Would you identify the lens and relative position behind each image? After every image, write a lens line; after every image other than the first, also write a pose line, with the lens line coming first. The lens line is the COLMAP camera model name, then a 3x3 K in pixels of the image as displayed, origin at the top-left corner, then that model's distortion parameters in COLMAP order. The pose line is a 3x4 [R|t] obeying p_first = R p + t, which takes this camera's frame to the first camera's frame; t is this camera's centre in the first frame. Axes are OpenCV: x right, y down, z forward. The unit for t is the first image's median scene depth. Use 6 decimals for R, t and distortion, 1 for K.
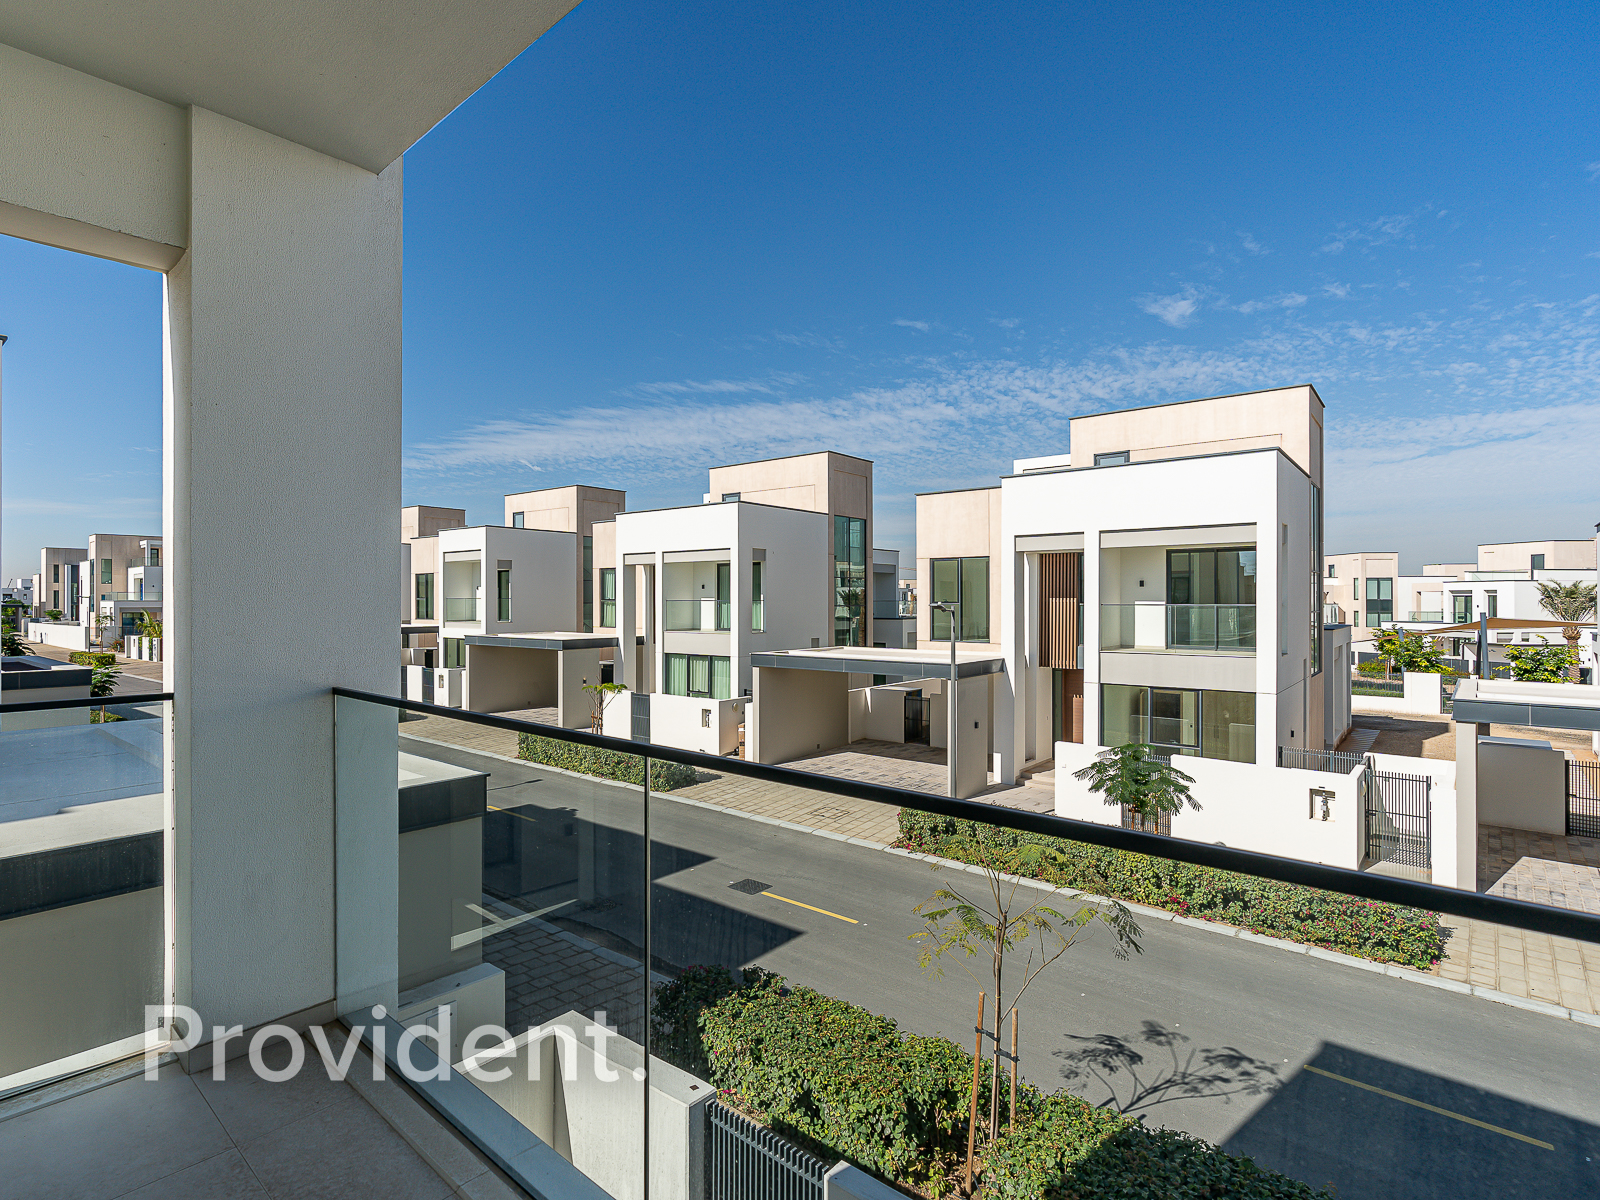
lens RADIAL K [[820.9, 0, 800.0], [0, 820.9, 600.0], [0, 0, 1]] dist [0.001728, 0.000688]
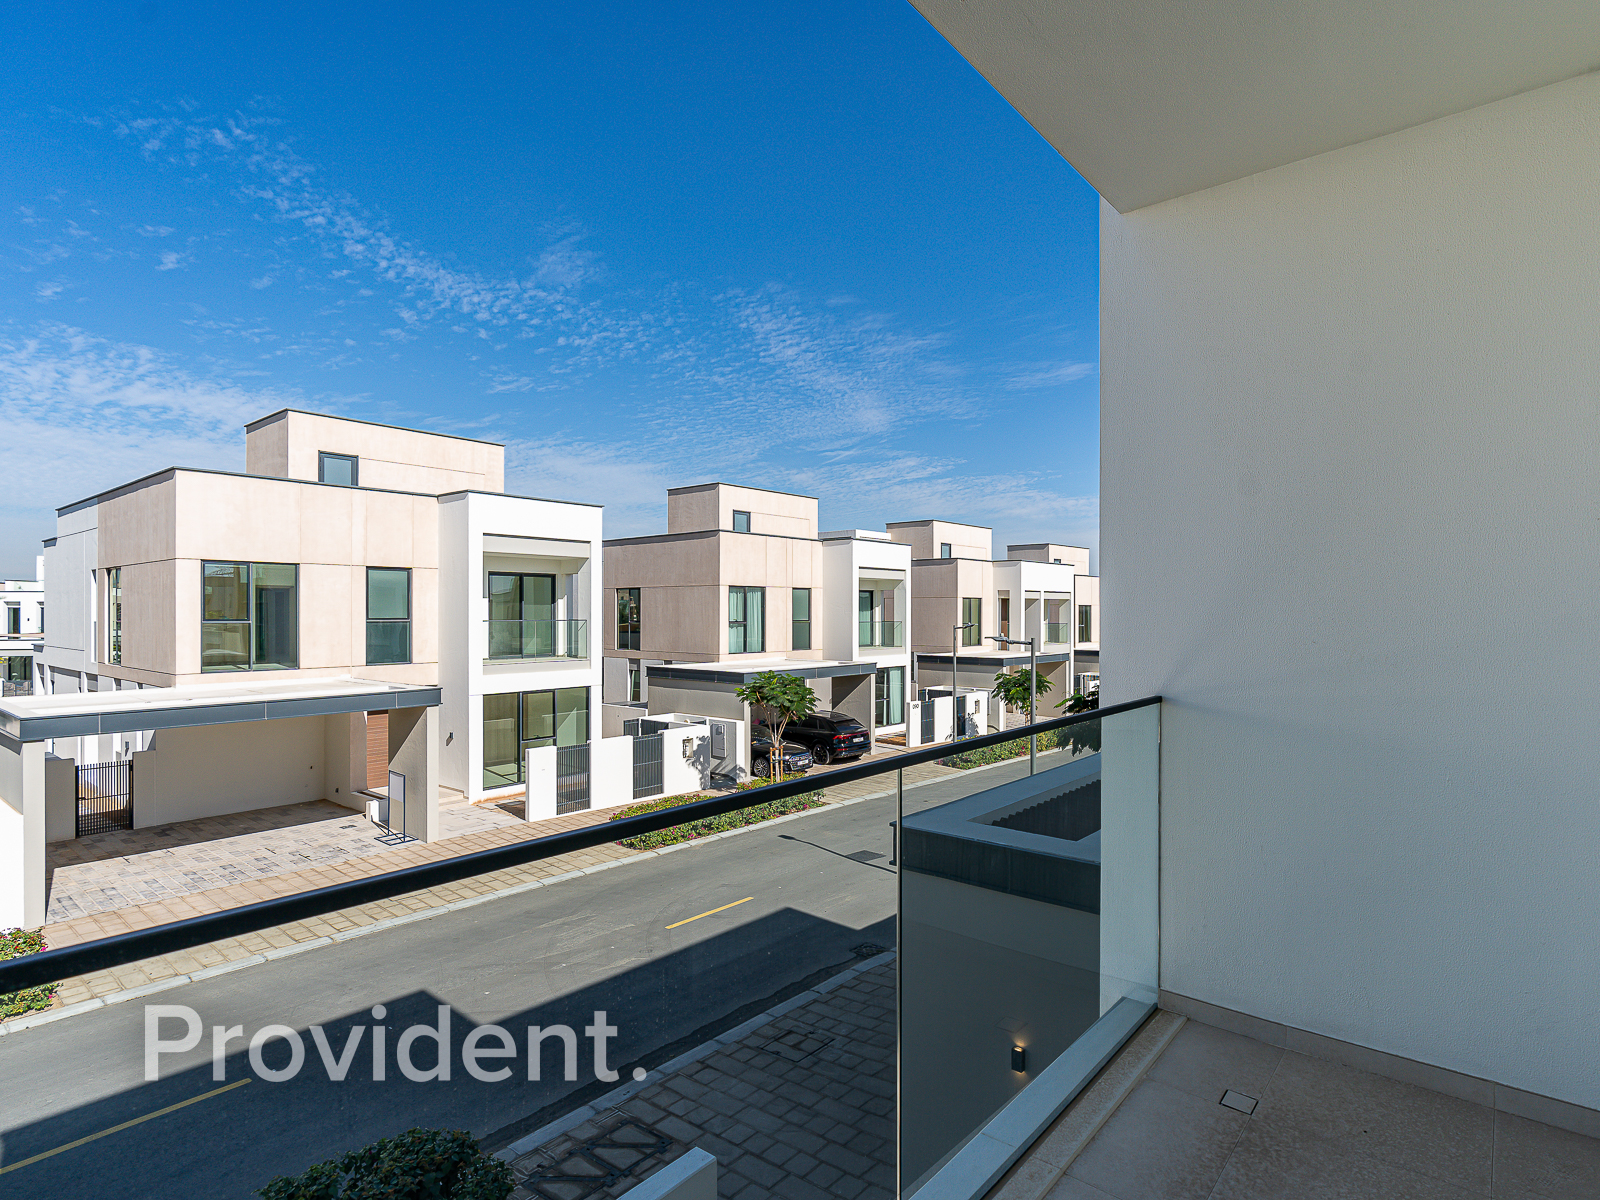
lens RADIAL K [[828.3, 0, 800.0], [0, 828.3, 600.0], [0, 0, 1]] dist [-0.022196, 0.000401]
pose [[0.003612, 0.012770, 0.999912, -0.935529], [0.000746, 0.999918, -0.012773, -0.011346], [-0.999993, 0.000792, 0.003603, 0.786261]]
